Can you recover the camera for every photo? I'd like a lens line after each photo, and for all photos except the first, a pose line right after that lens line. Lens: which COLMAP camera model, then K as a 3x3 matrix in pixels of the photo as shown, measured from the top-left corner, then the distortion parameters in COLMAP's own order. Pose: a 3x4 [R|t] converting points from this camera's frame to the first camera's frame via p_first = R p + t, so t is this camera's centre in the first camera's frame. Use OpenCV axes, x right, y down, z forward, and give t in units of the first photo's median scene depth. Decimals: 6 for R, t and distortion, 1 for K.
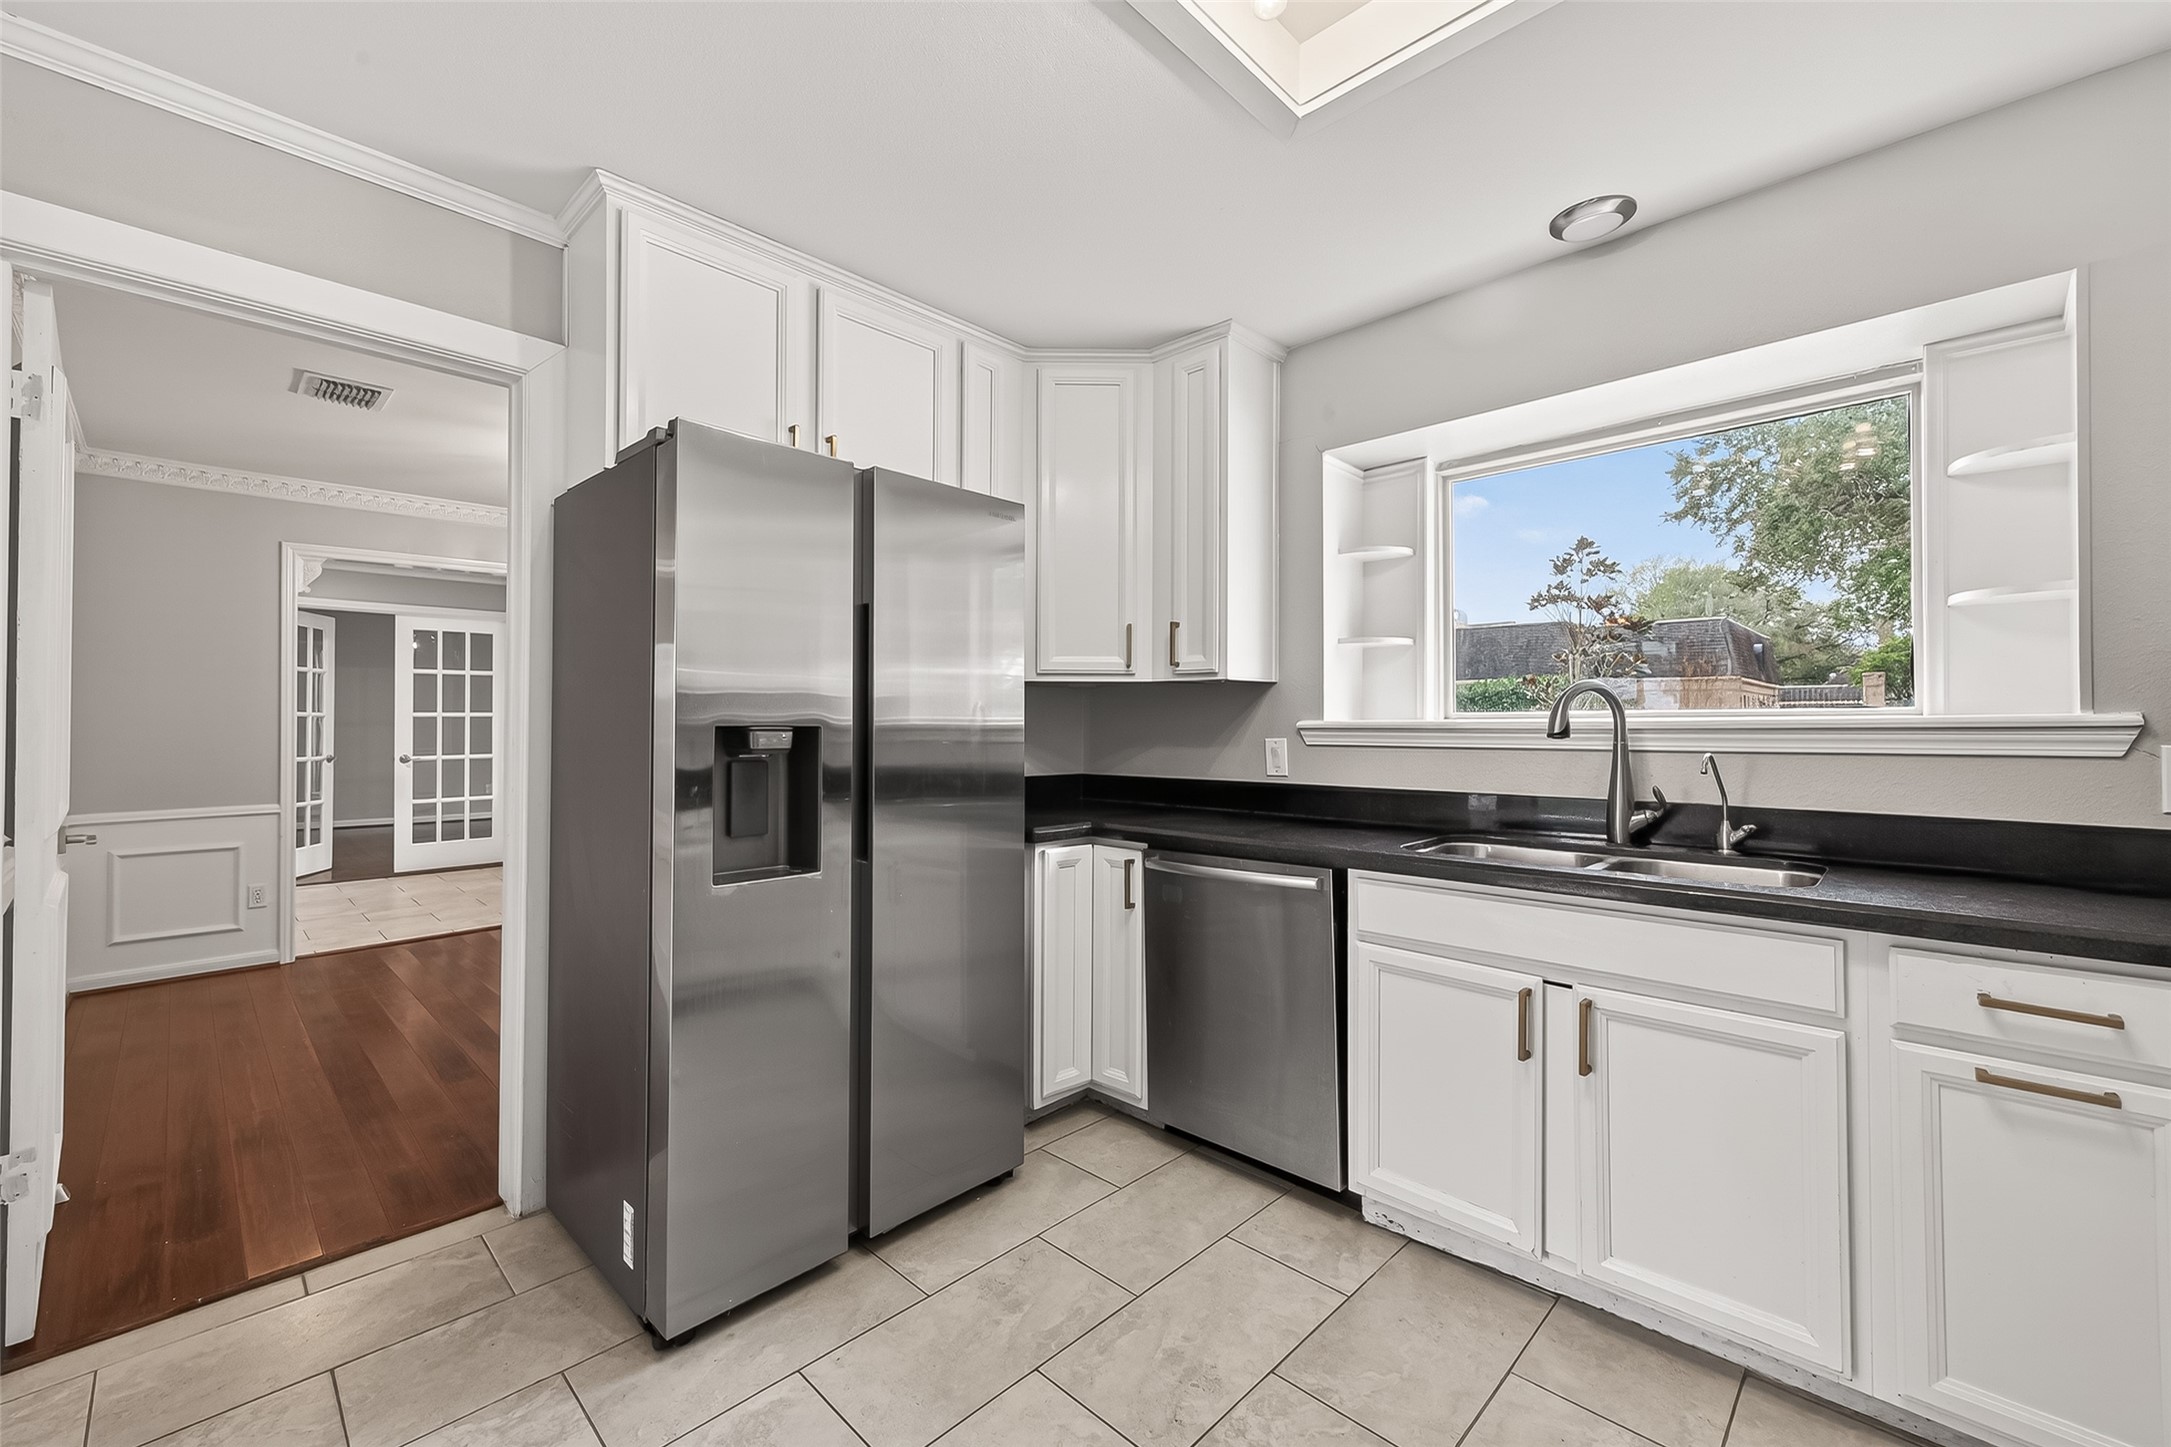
lens RADIAL K [[875.7, 0, 1067.2], [0, 875.7, 718.7], [0, 0, 1]] dist [-0.000081, -0.000111]
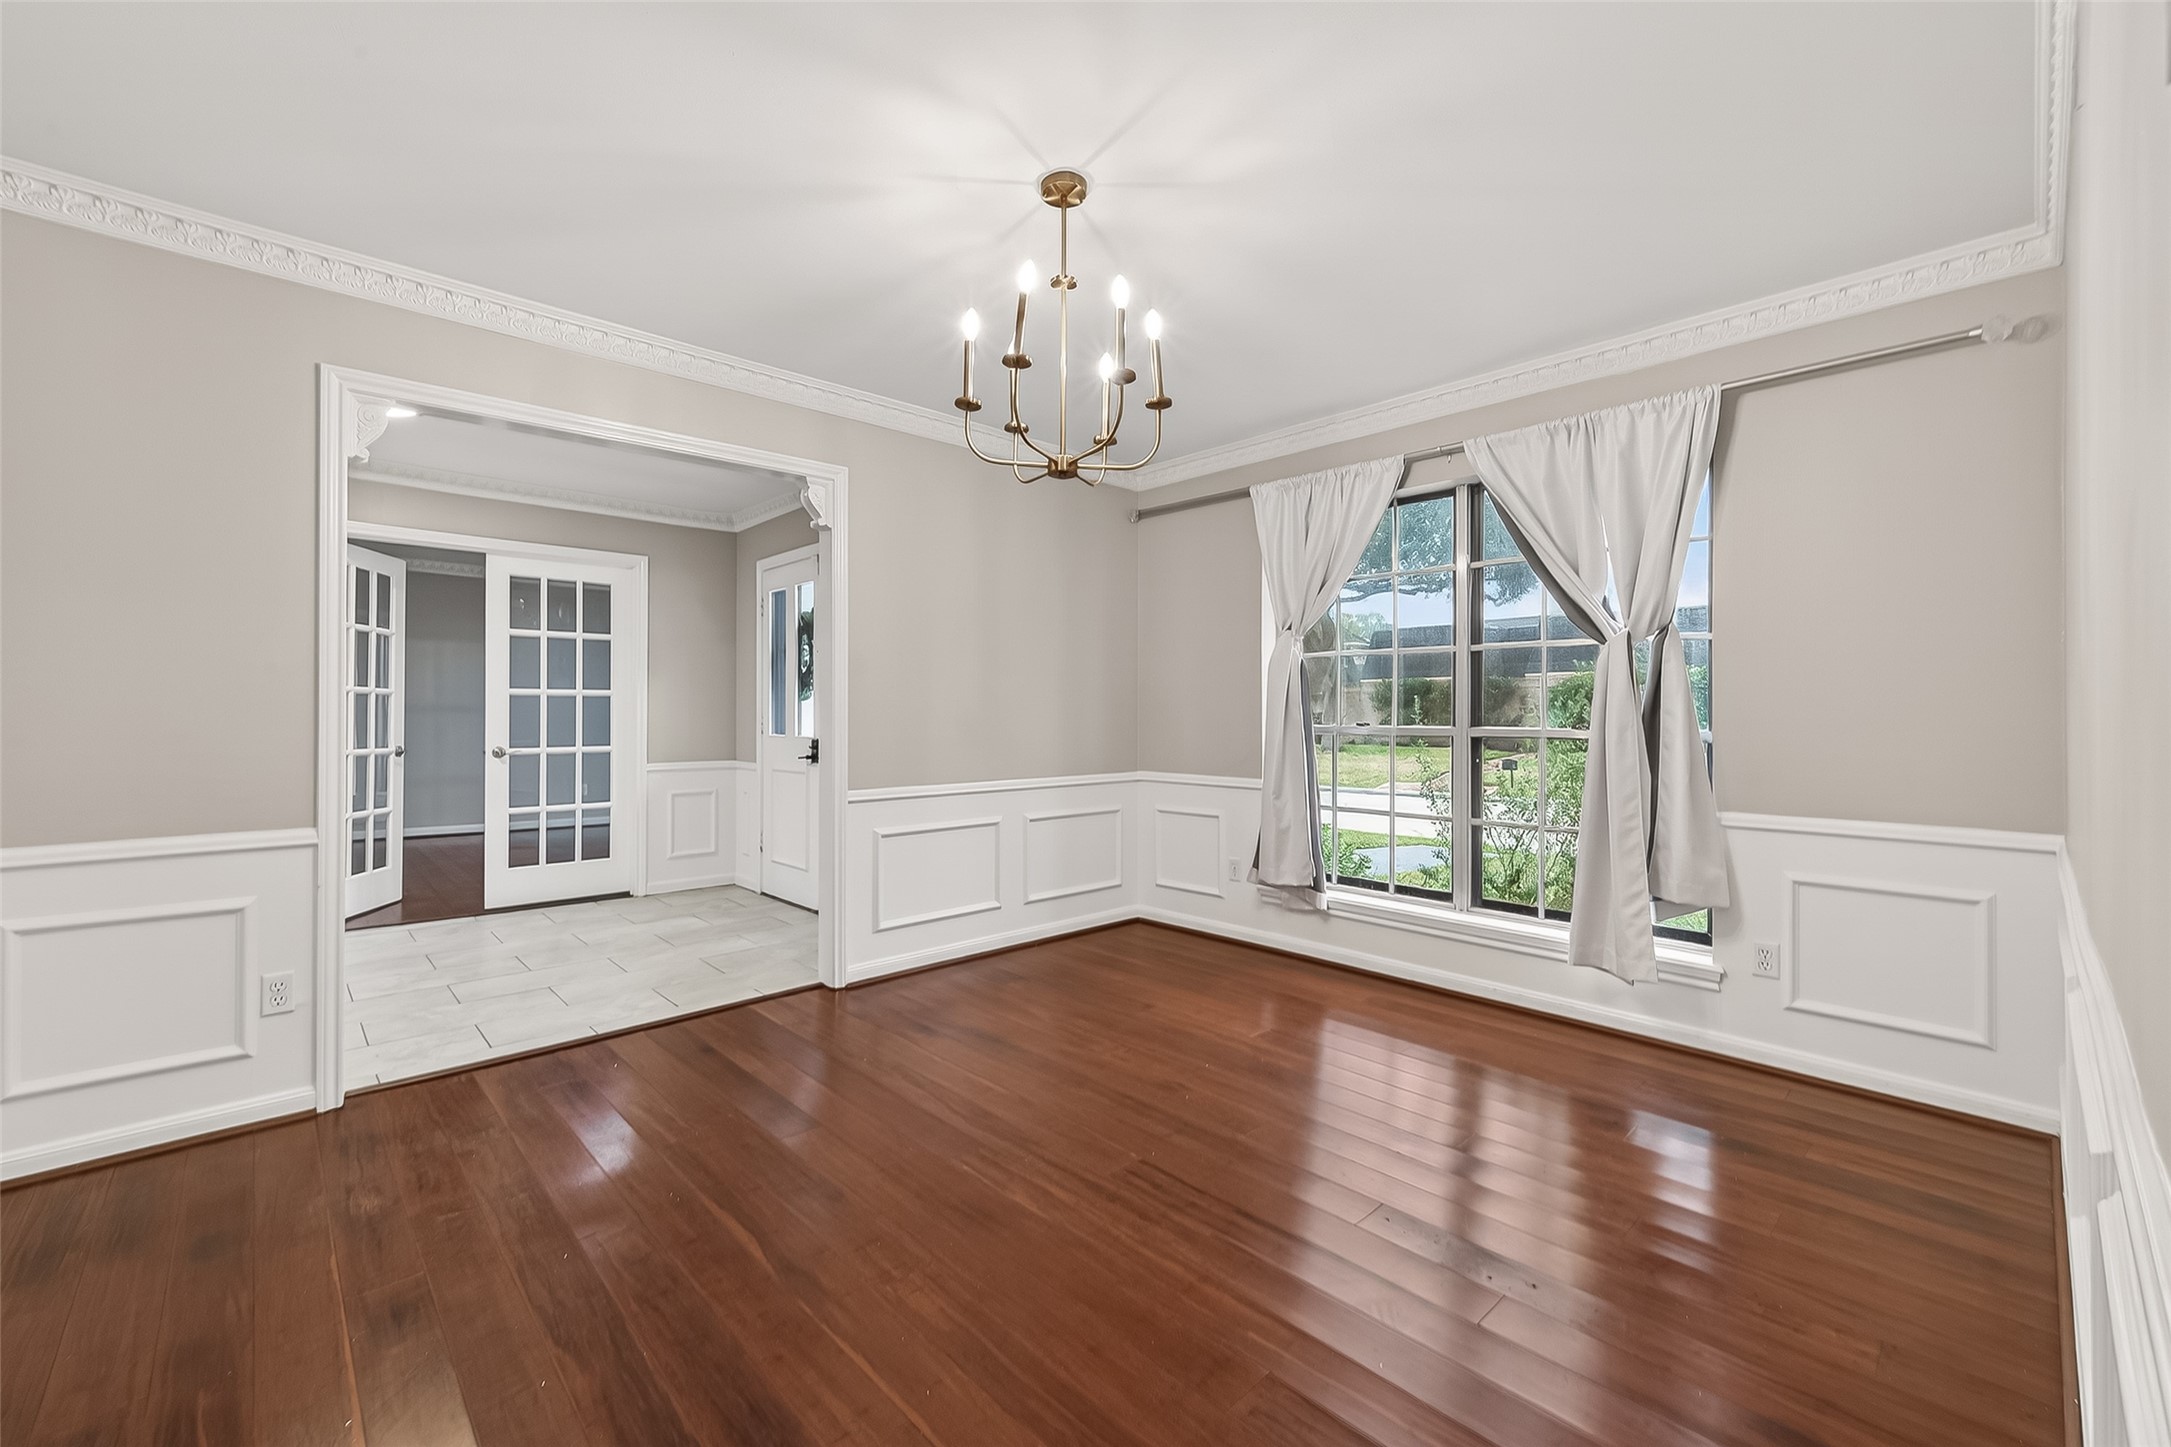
lens RADIAL K [[888.9, 0, 1079.0], [0, 888.9, 718.7], [0, 0, 1]] dist [0.000184, -0.000240]
pose [[0.999015, 0.002585, -0.044305, -0.239980], [-0.002476, 0.999994, 0.002519, 0.014884], [0.044311, -0.002406, 0.999015, 0.281399]]
